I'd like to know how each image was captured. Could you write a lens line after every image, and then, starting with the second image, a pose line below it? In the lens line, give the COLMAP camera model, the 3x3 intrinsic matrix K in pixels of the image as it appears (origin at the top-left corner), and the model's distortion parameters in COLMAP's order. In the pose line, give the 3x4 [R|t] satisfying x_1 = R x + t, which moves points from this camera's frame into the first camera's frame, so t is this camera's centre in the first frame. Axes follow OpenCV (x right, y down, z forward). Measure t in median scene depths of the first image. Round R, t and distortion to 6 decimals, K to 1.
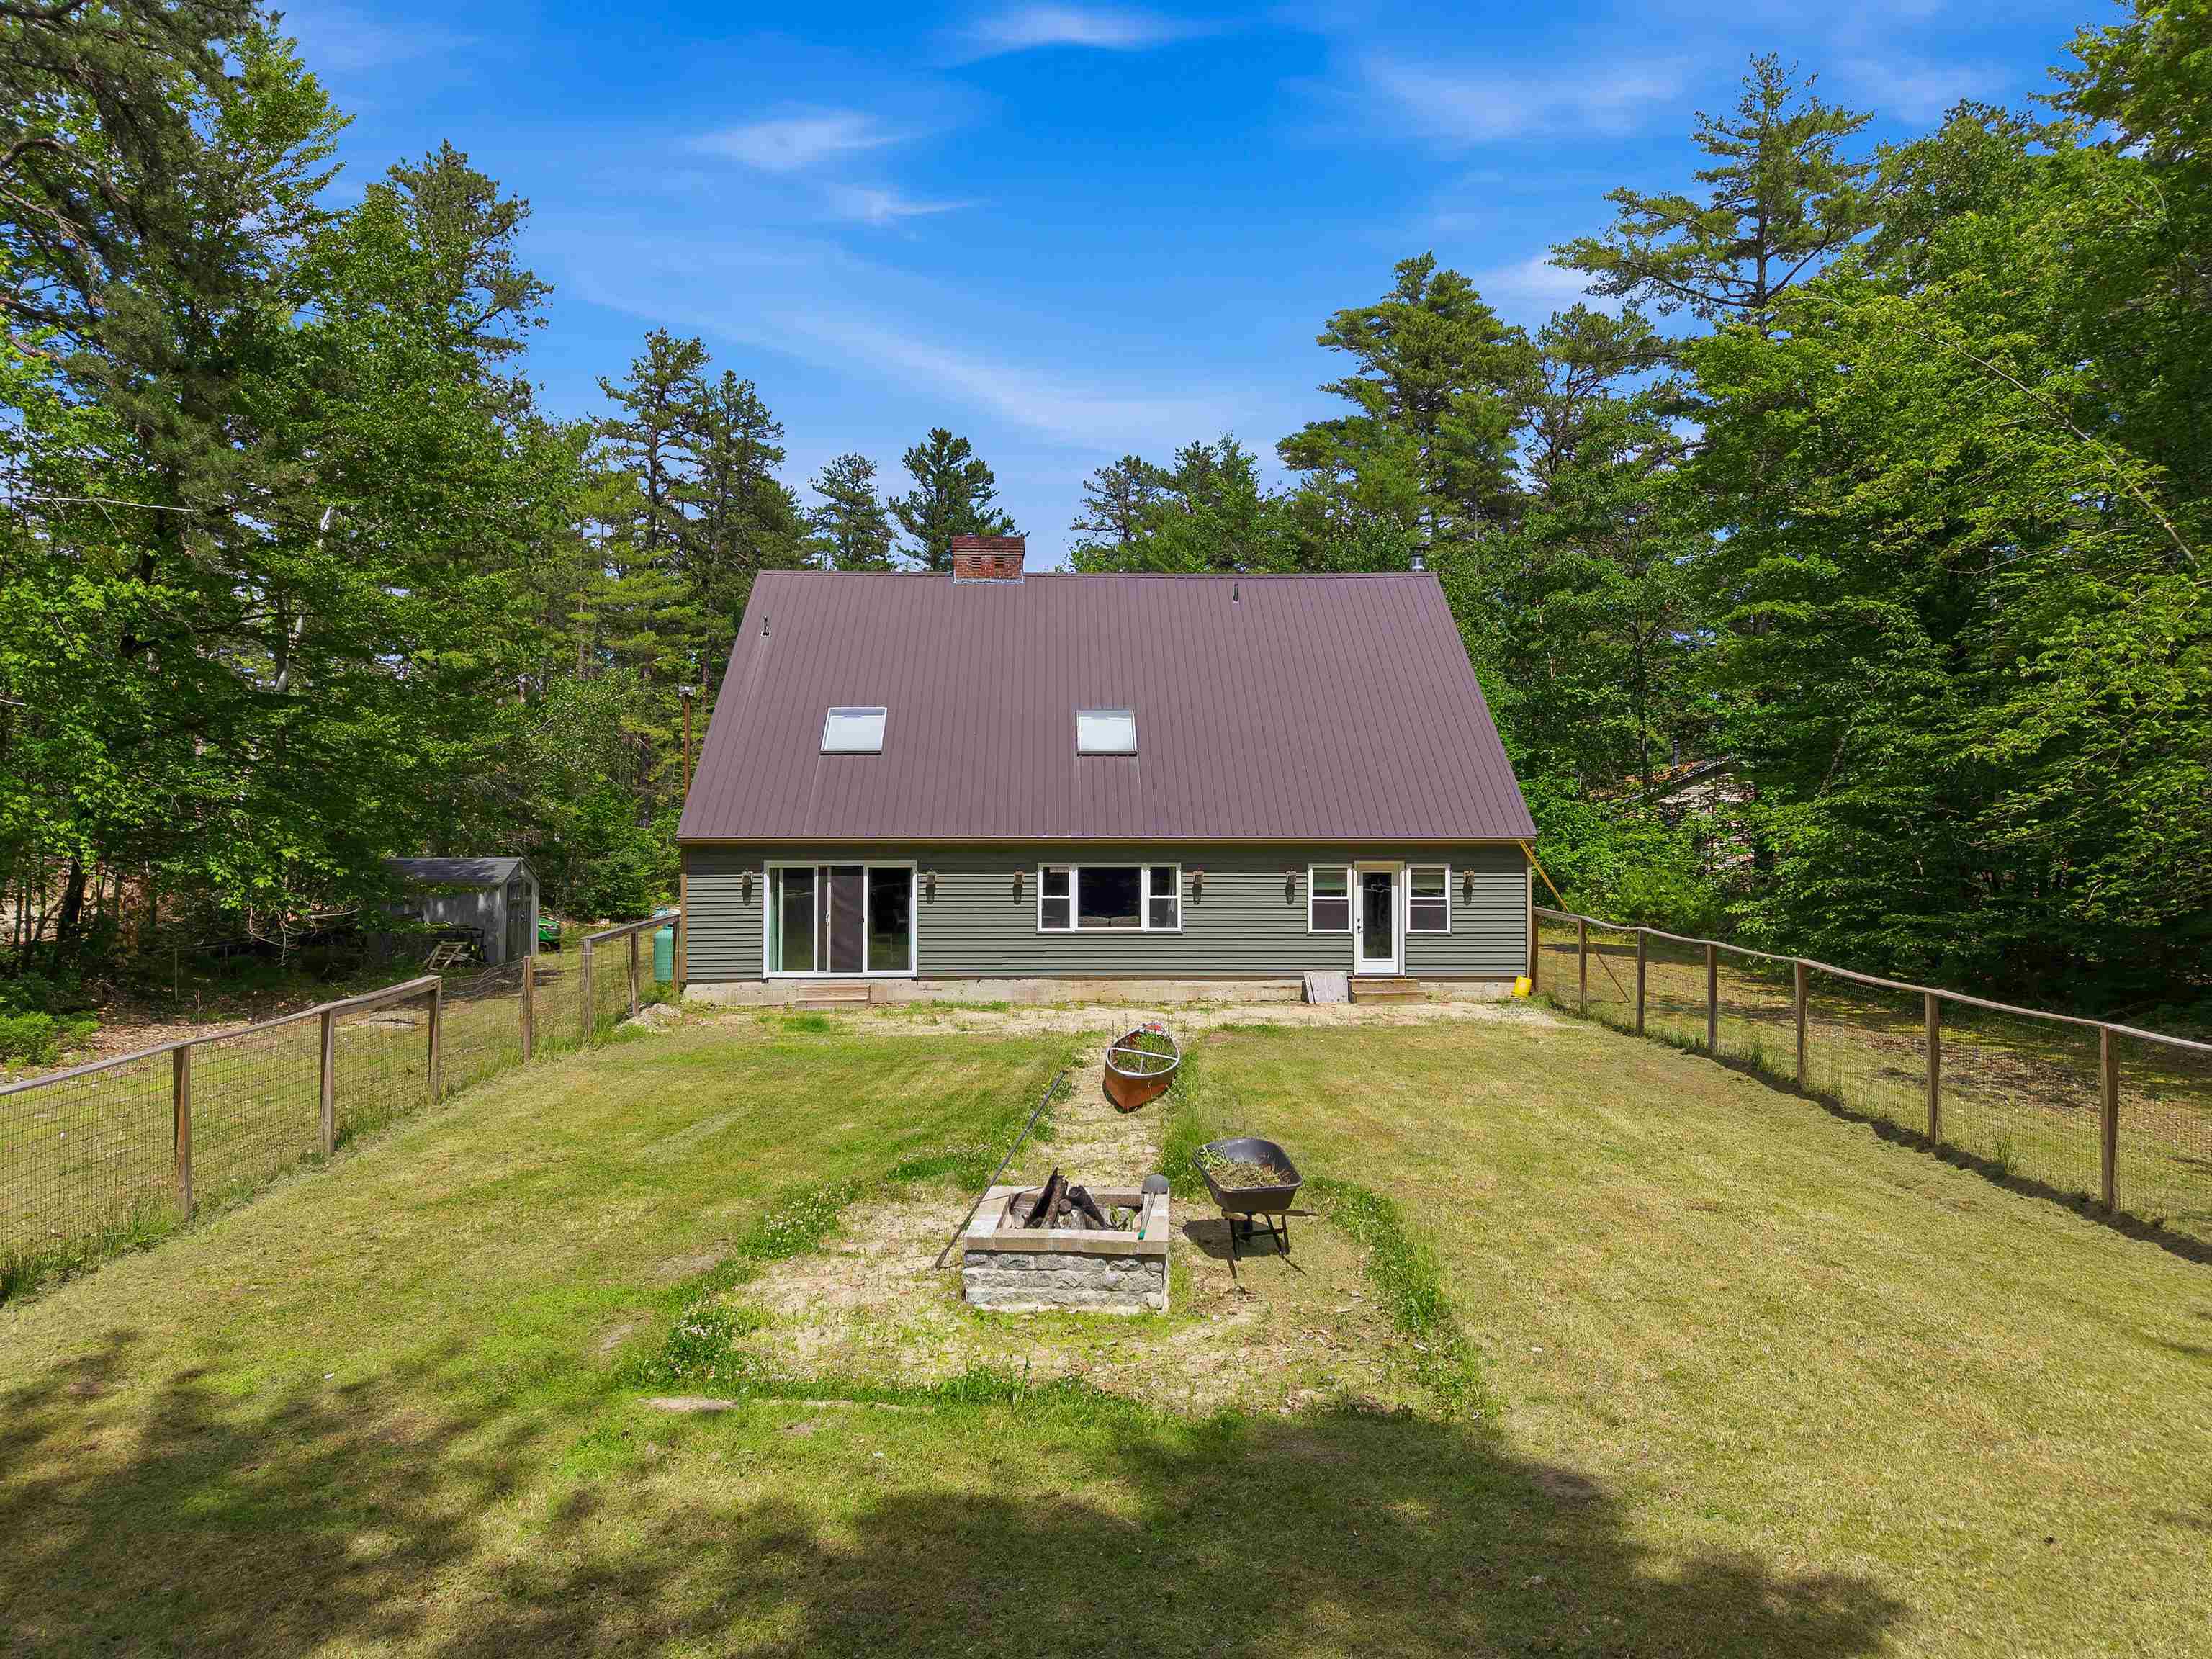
lens RADIAL K [[1479.8, 0, 1101.5], [0, 1479.8, 826.0], [0, 0, 1]] dist [0.024714, -0.024392]
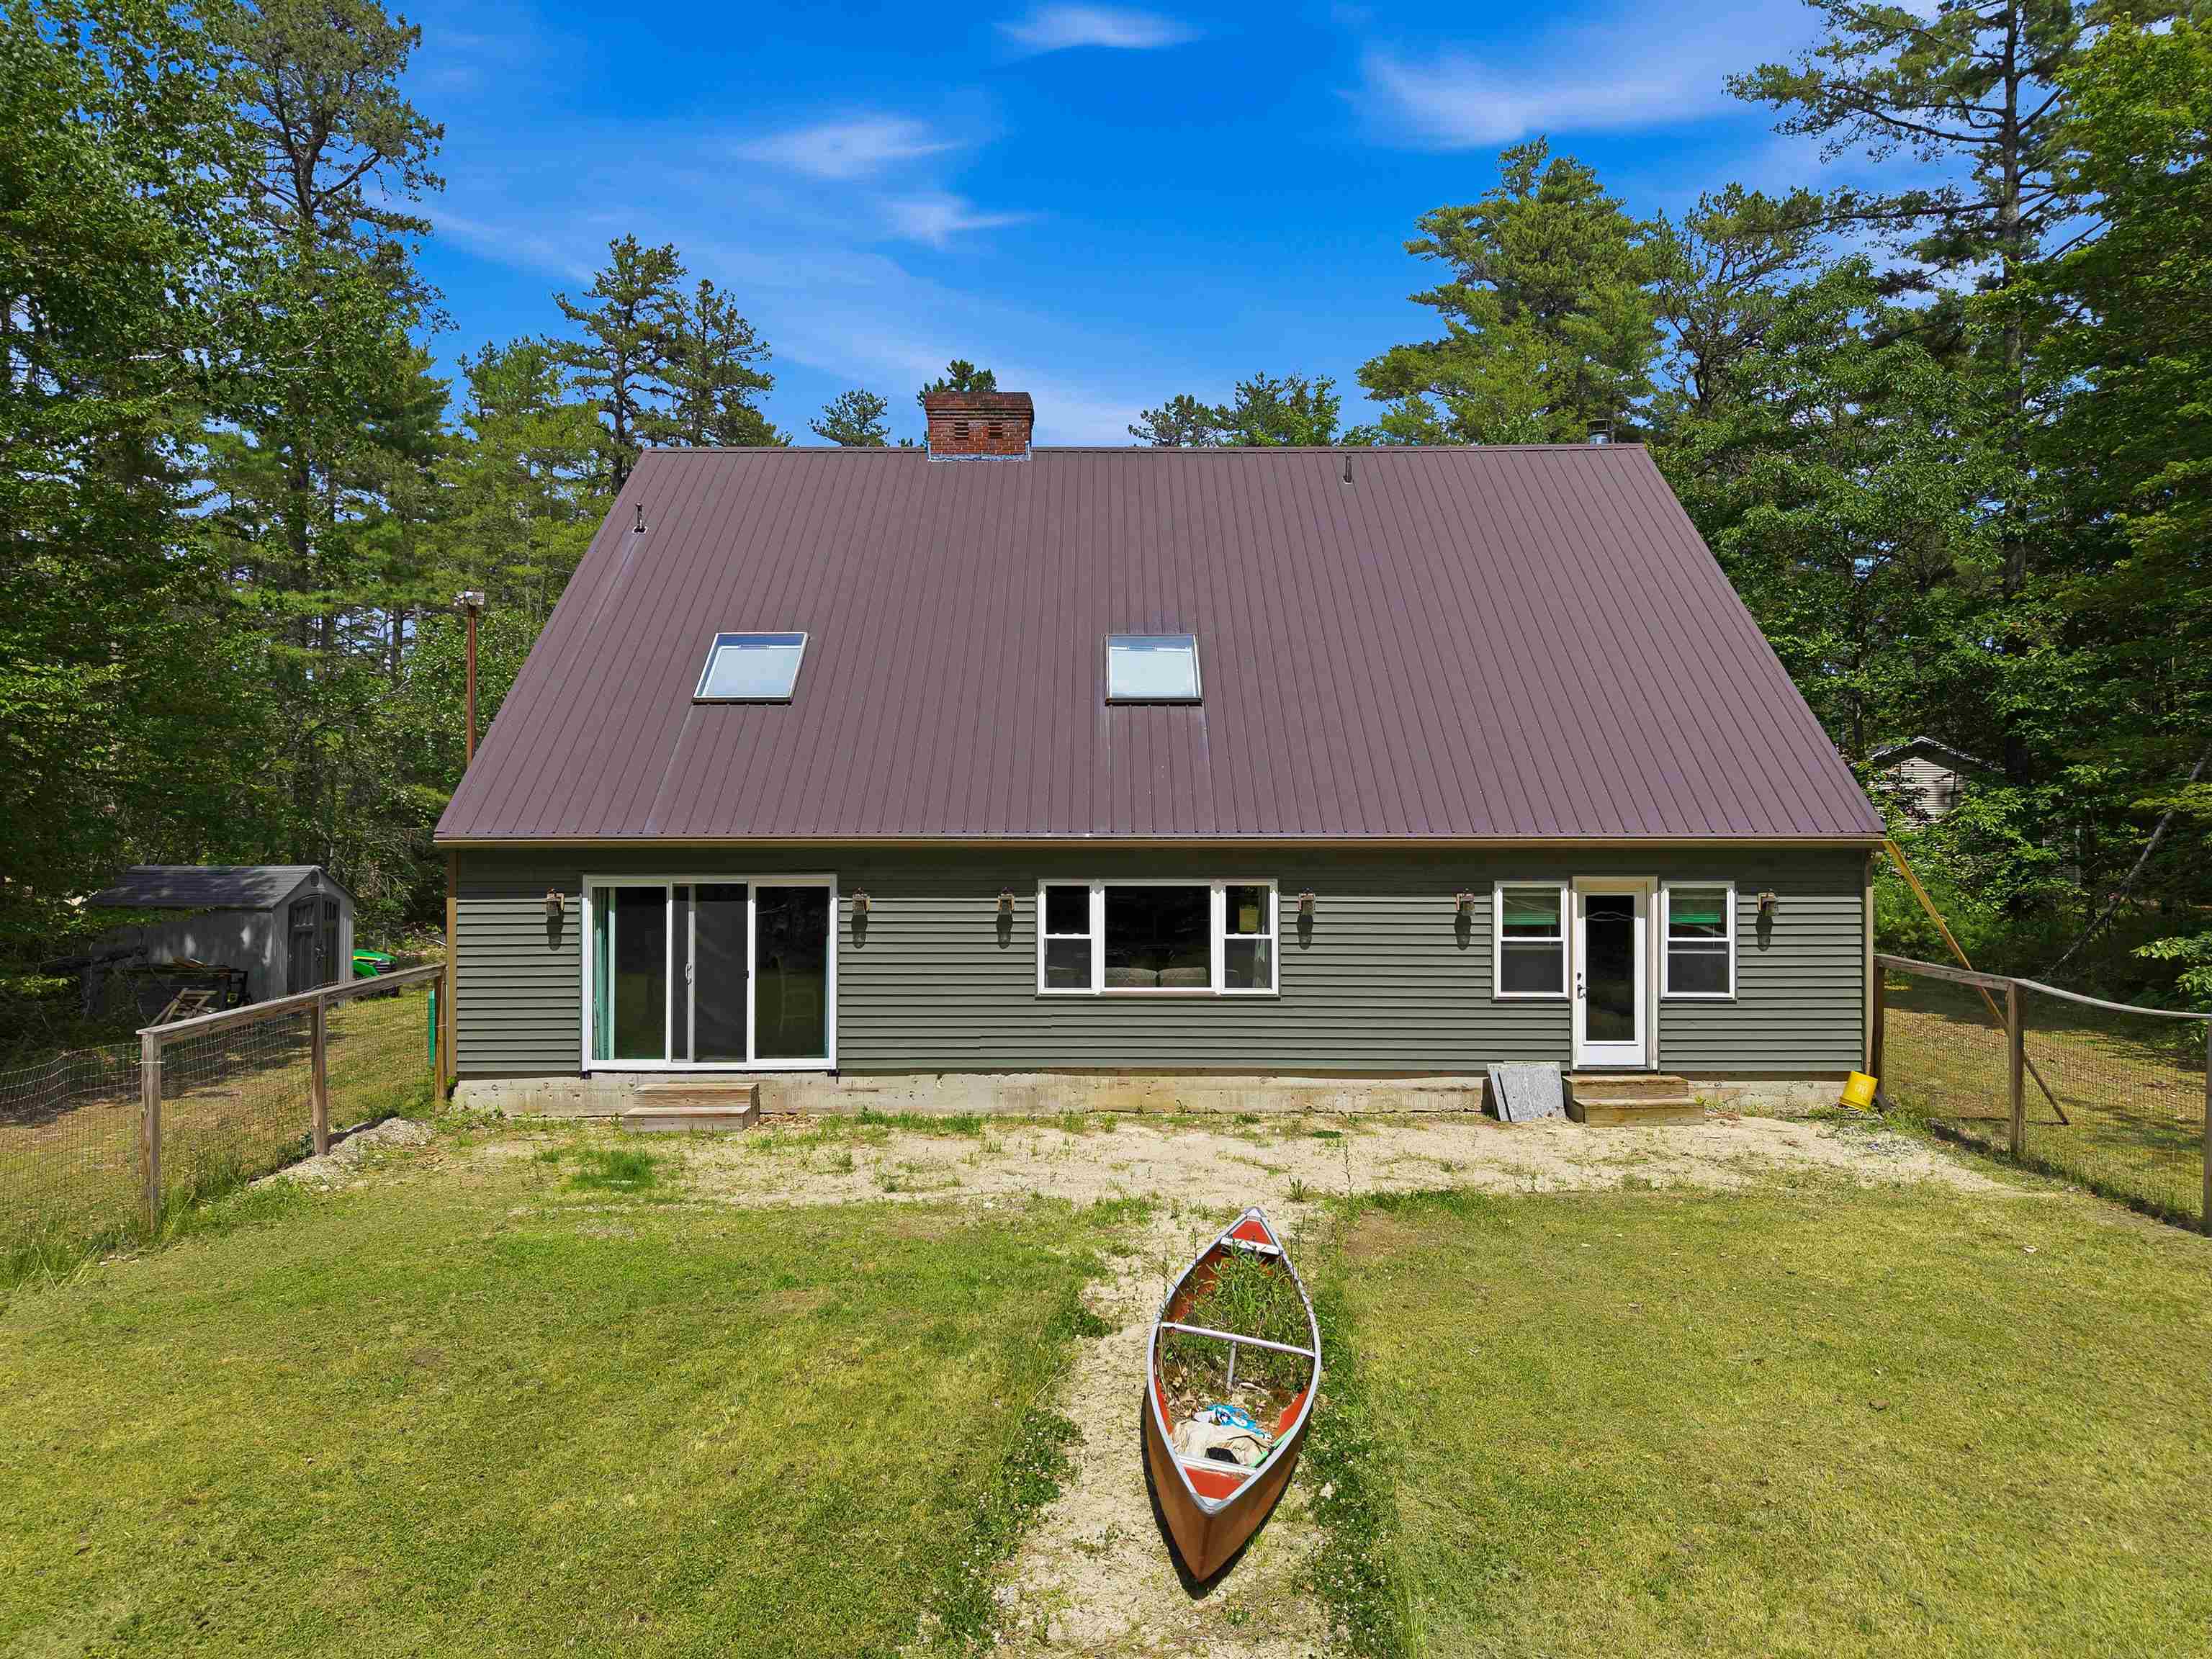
lens RADIAL K [[1479.8, 0, 1101.5], [0, 1479.8, 826.0], [0, 0, 1]] dist [0.024714, -0.024392]
pose [[0.999434, -0.000890, -0.033633, 0.002841], [0.000913, 0.999999, 0.000671, 0.002972], [0.033633, -0.000701, 0.999434, 0.401272]]
